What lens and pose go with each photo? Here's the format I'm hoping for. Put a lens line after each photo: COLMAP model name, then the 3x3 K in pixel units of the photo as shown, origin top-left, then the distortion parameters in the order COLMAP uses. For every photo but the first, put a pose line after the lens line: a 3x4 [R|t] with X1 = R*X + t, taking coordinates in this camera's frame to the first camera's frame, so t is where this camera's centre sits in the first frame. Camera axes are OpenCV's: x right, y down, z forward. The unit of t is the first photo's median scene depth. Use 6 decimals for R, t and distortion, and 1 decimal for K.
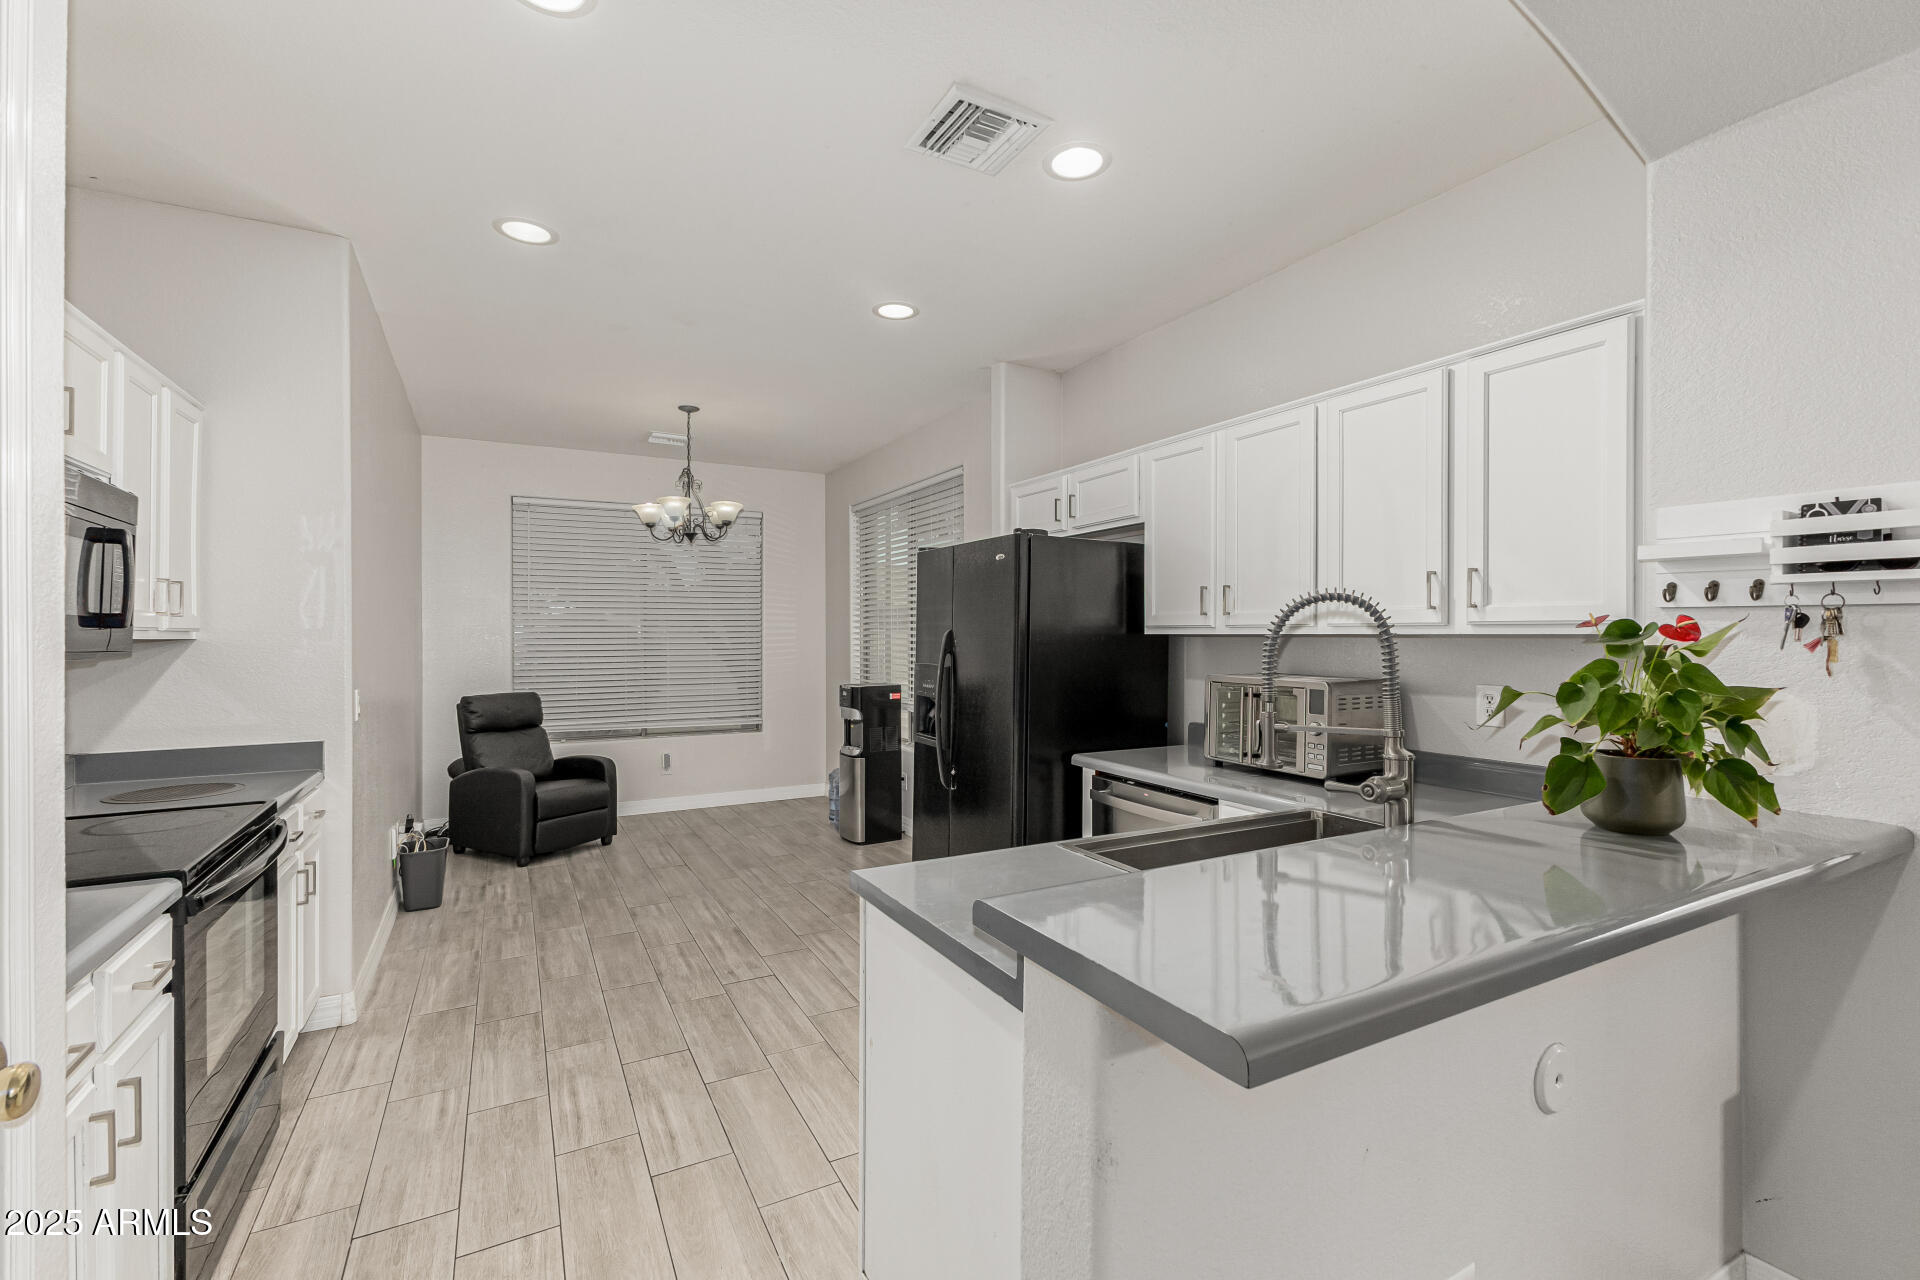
lens RADIAL K [[832.9, 0, 971.7], [0, 832.9, 637.6], [0, 0, 1]] dist [-0.000978, 0.000236]
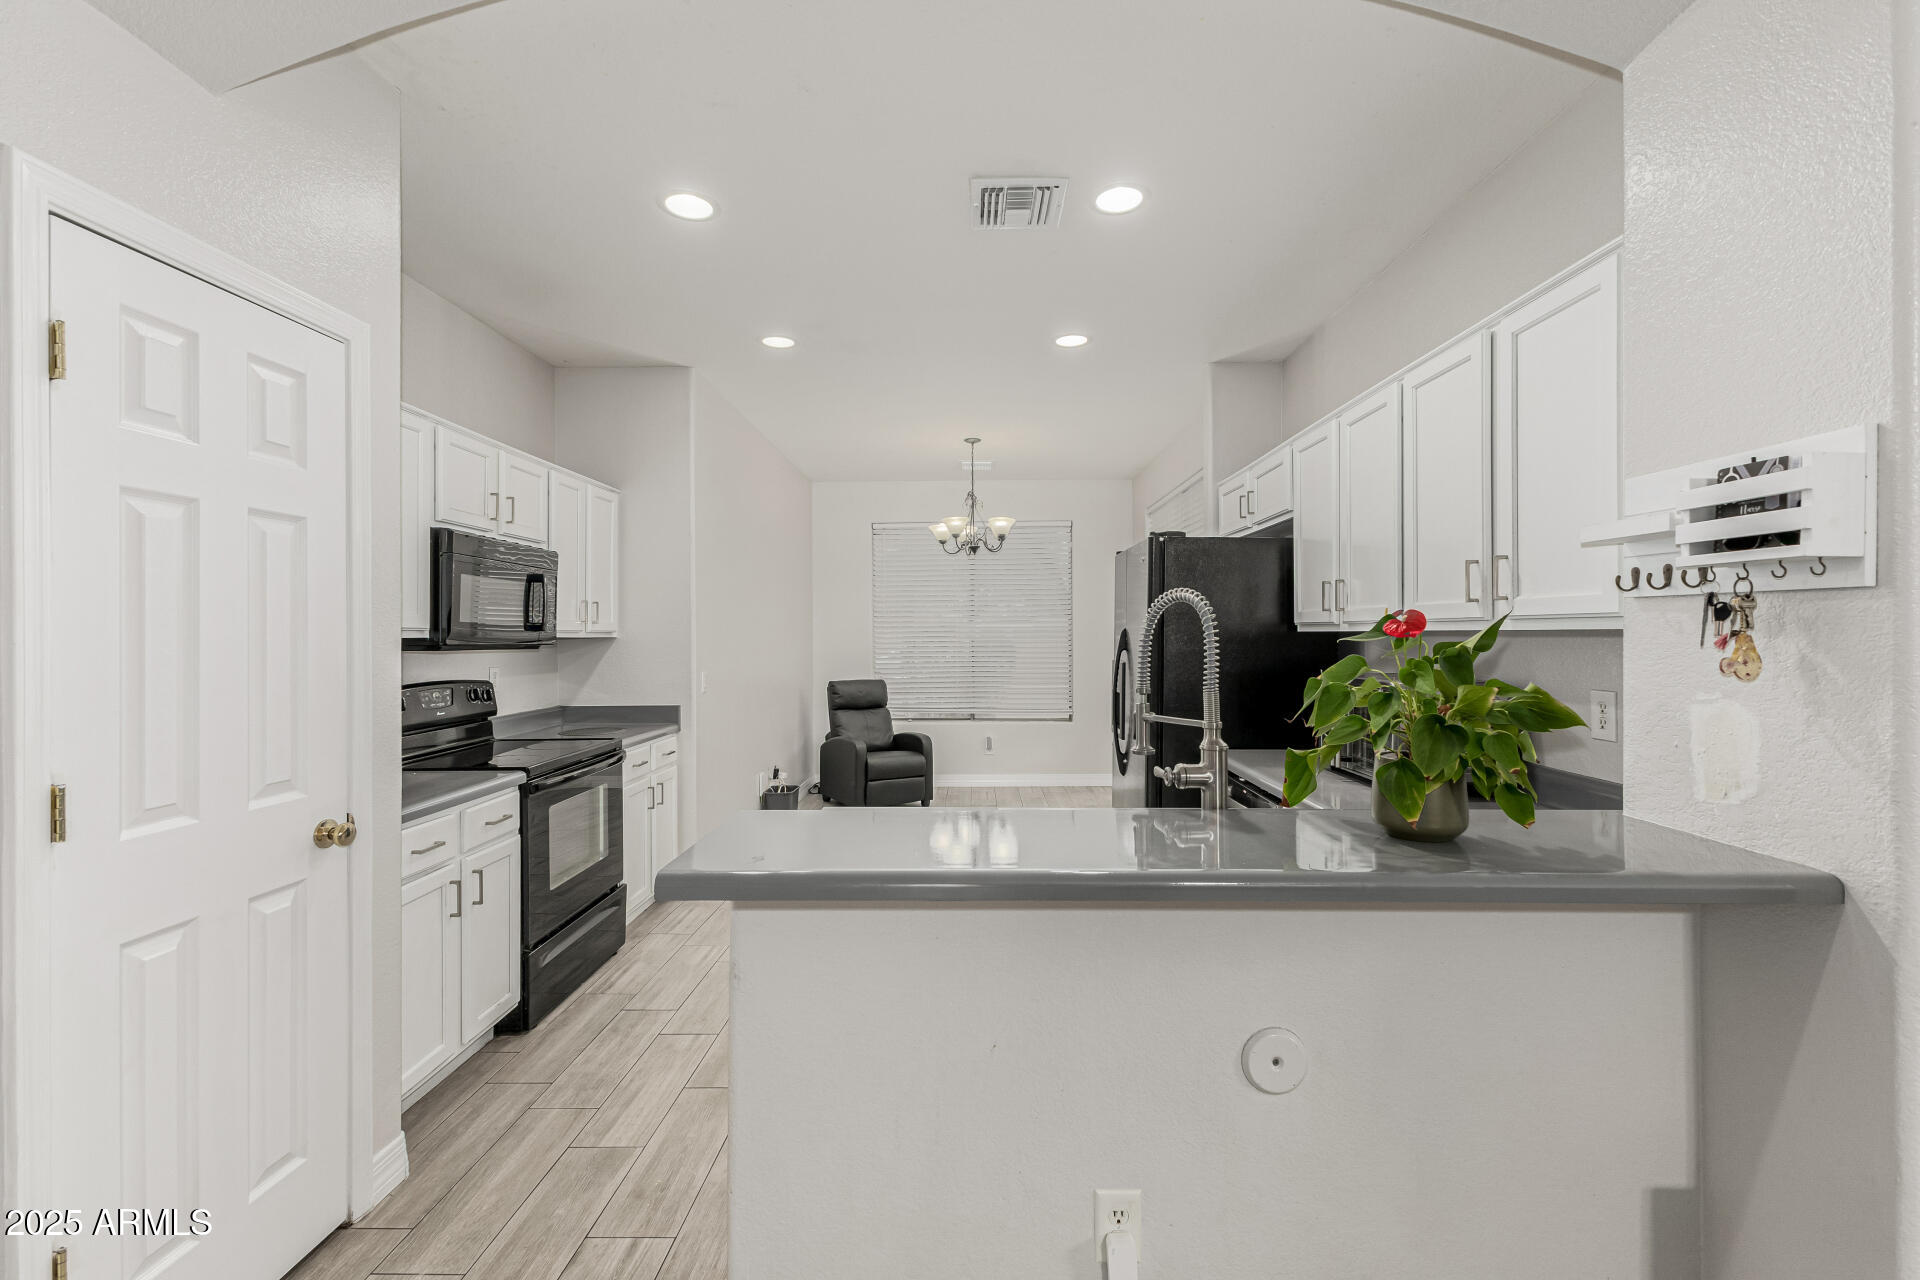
lens RADIAL K [[832.9, 0, 967.8], [0, 832.9, 642.4], [0, 0, 1]] dist [-0.000978, 0.000236]
pose [[0.867203, 0.002085, -0.497950, 0.413640], [0.001603, 0.999974, 0.006978, 0.001609], [0.497952, -0.006850, 0.867178, -0.037452]]
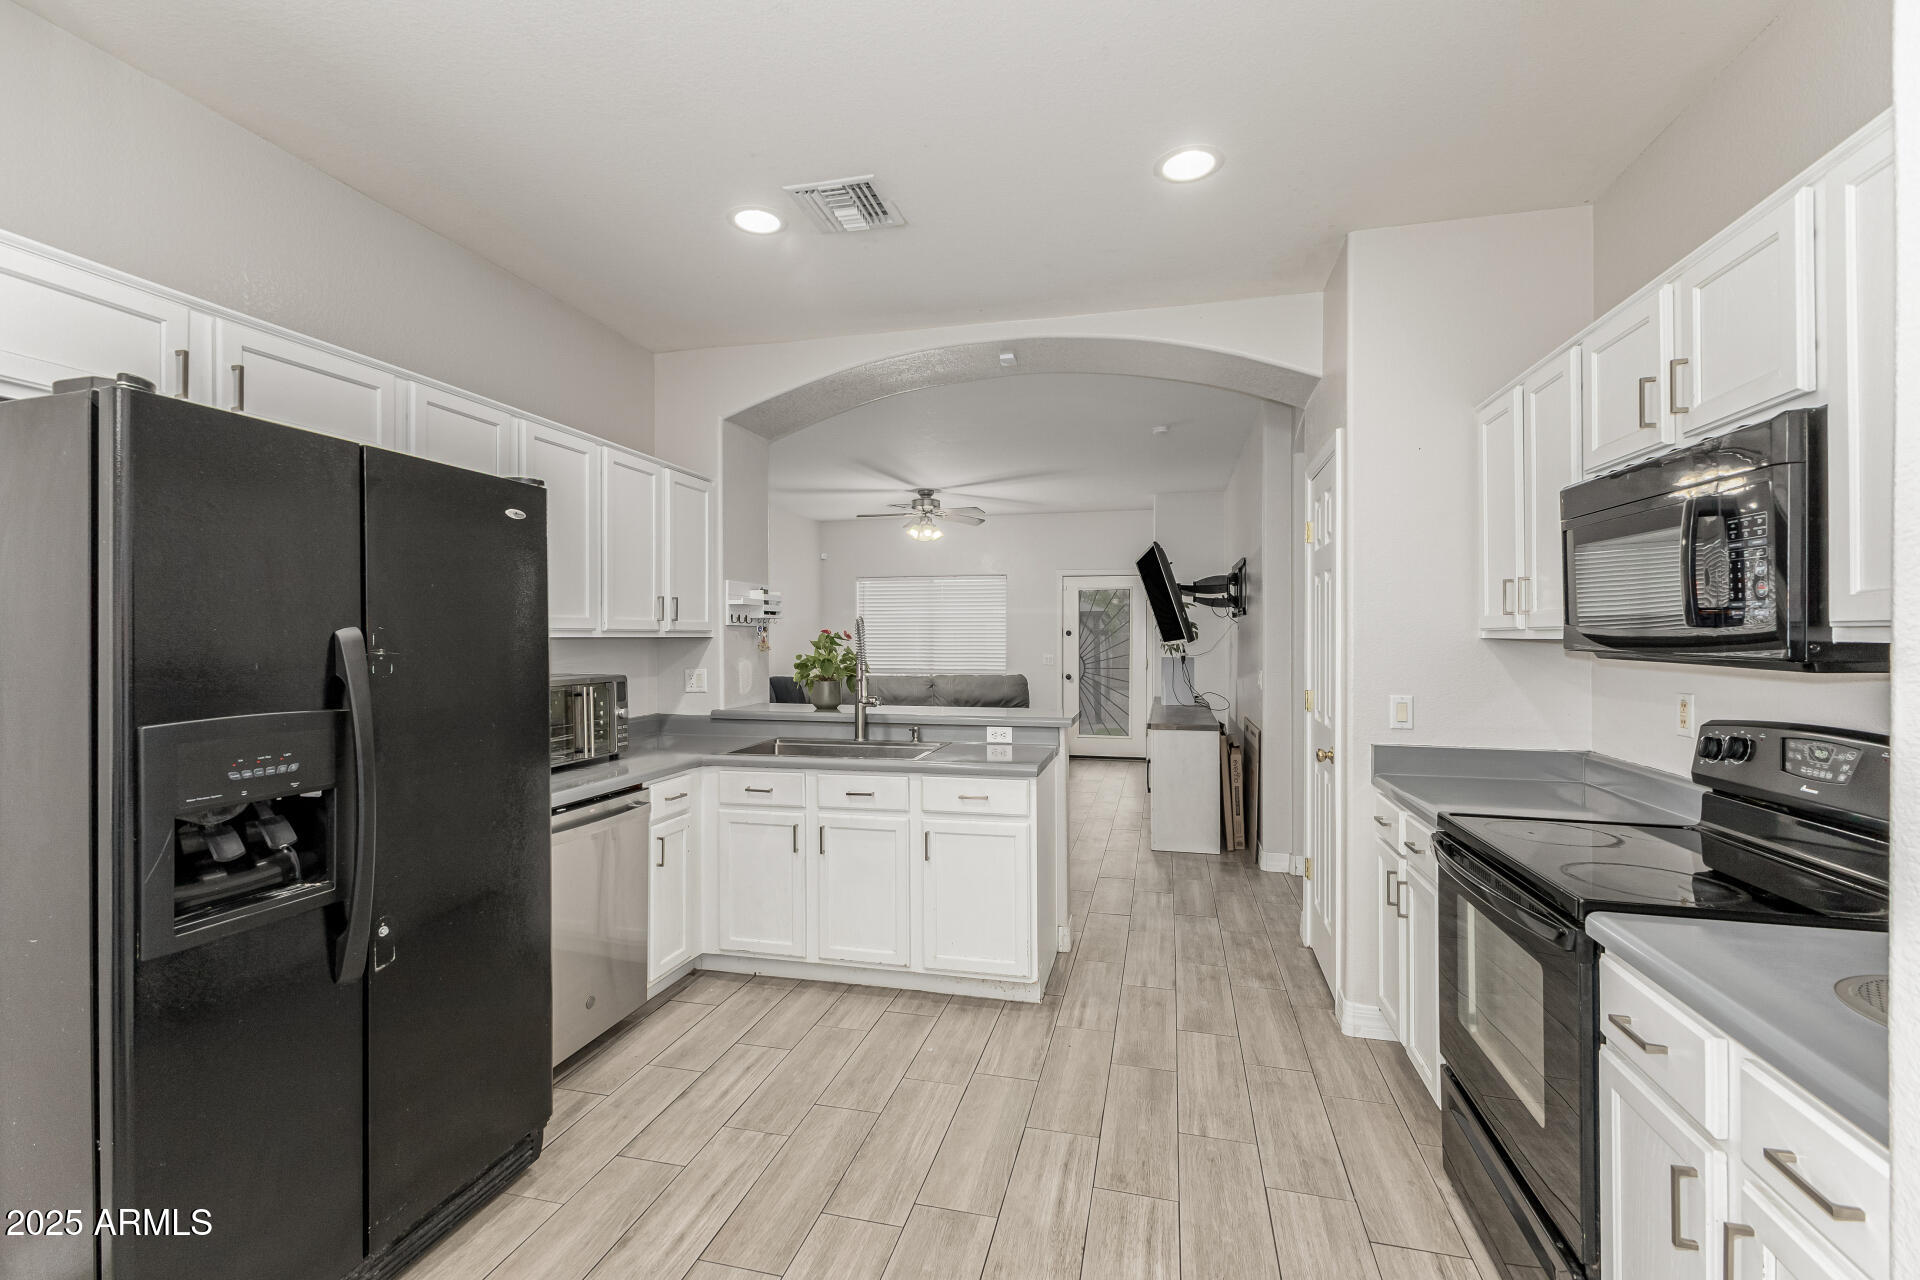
lens RADIAL K [[832.9, 0, 972.5], [0, 832.9, 634.8], [0, 0, 1]] dist [-0.000978, 0.000236]
pose [[-0.739494, 0.003939, 0.673151, -0.717124], [0.005407, 0.999985, 0.000088, -0.004356], [-0.673141, 0.003705, -0.739505, 1.377083]]
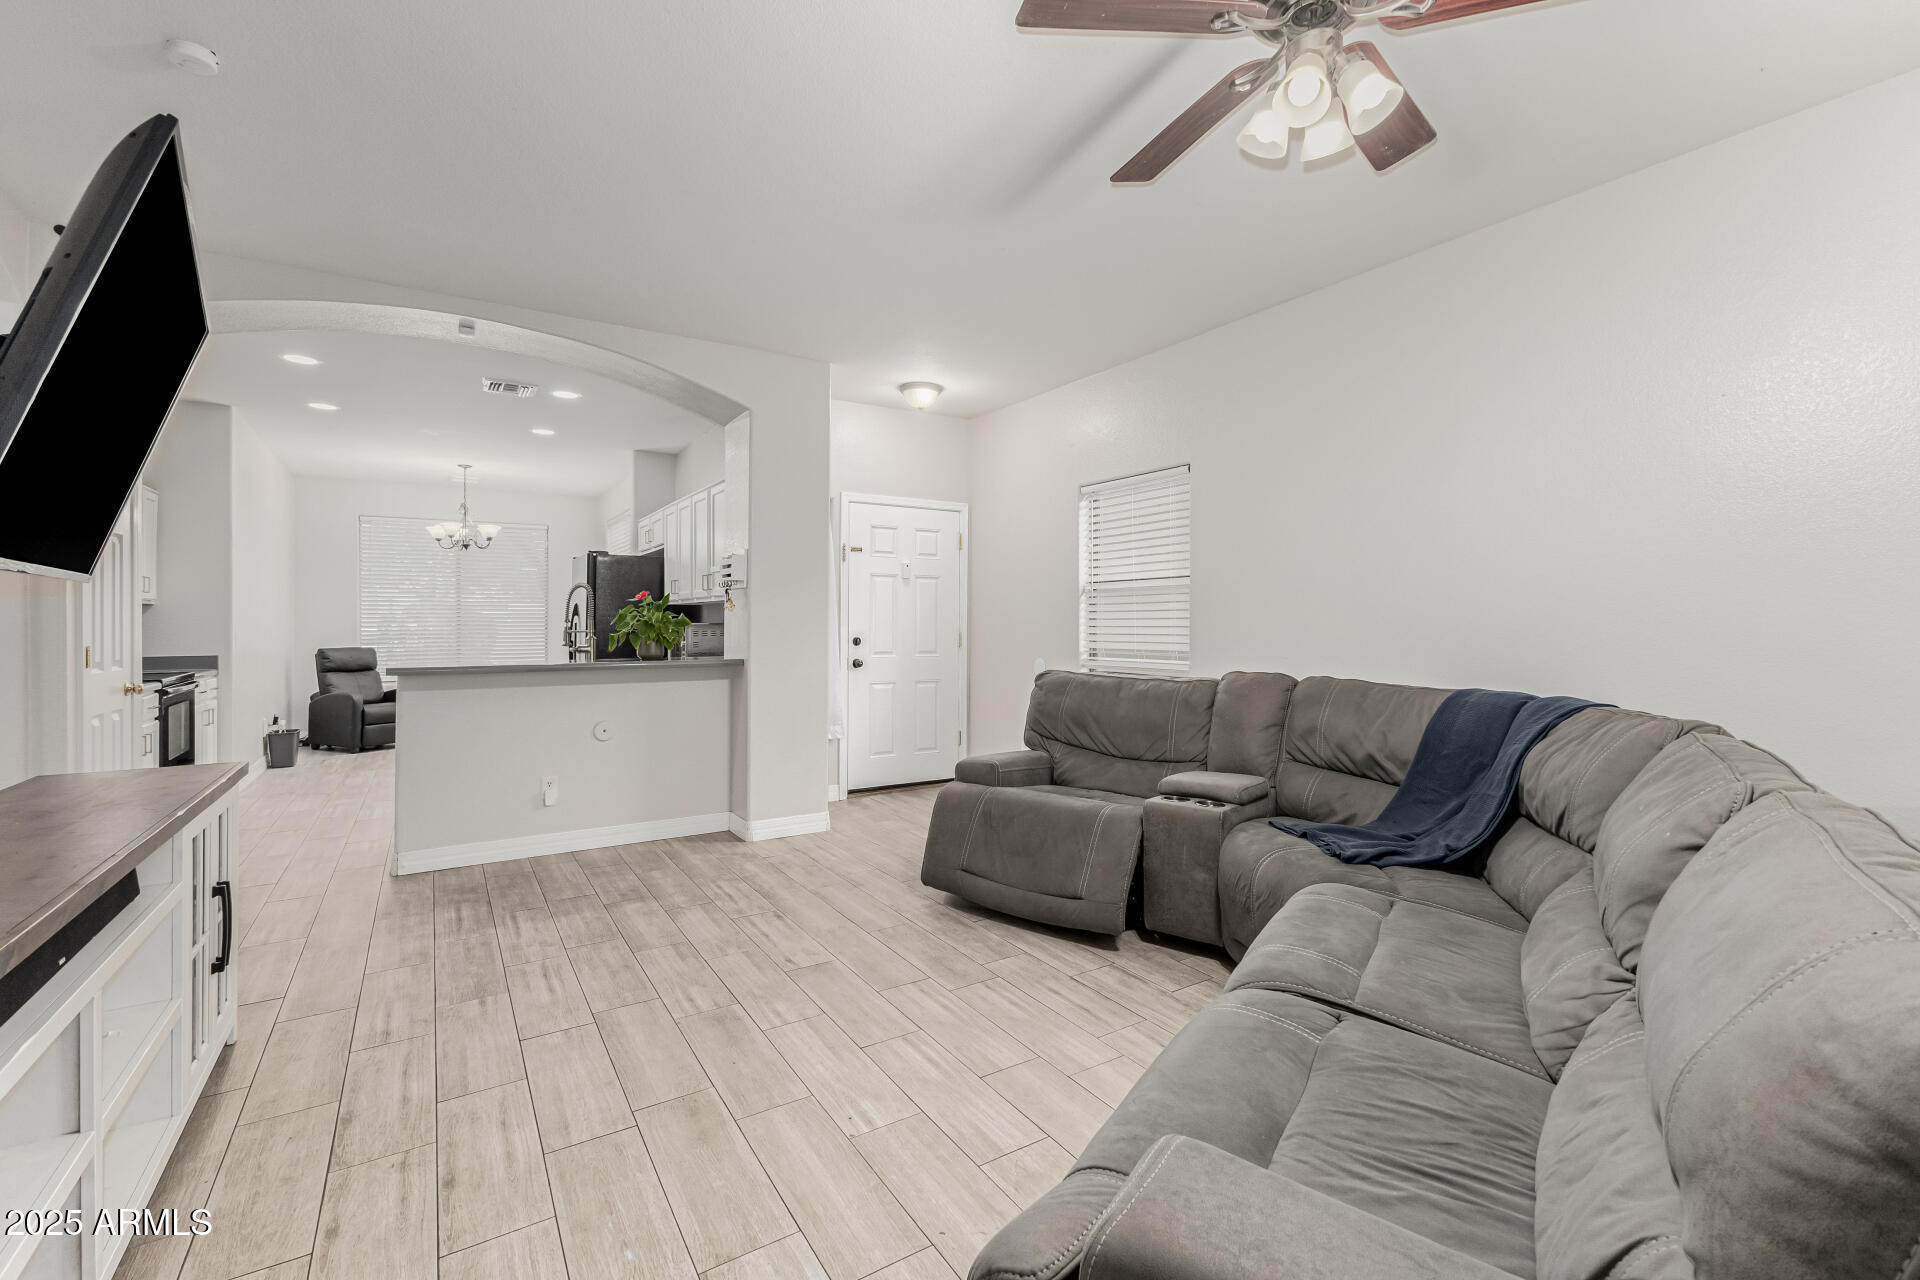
lens RADIAL K [[832.9, 0, 960.4], [0, 832.9, 625.3], [0, 0, 1]] dist [-0.000978, 0.000236]
pose [[0.998587, 0.002850, 0.053058, 0.901447], [-0.002696, 0.999992, -0.002987, 0.053482], [-0.053066, 0.002840, 0.998587, -1.100309]]
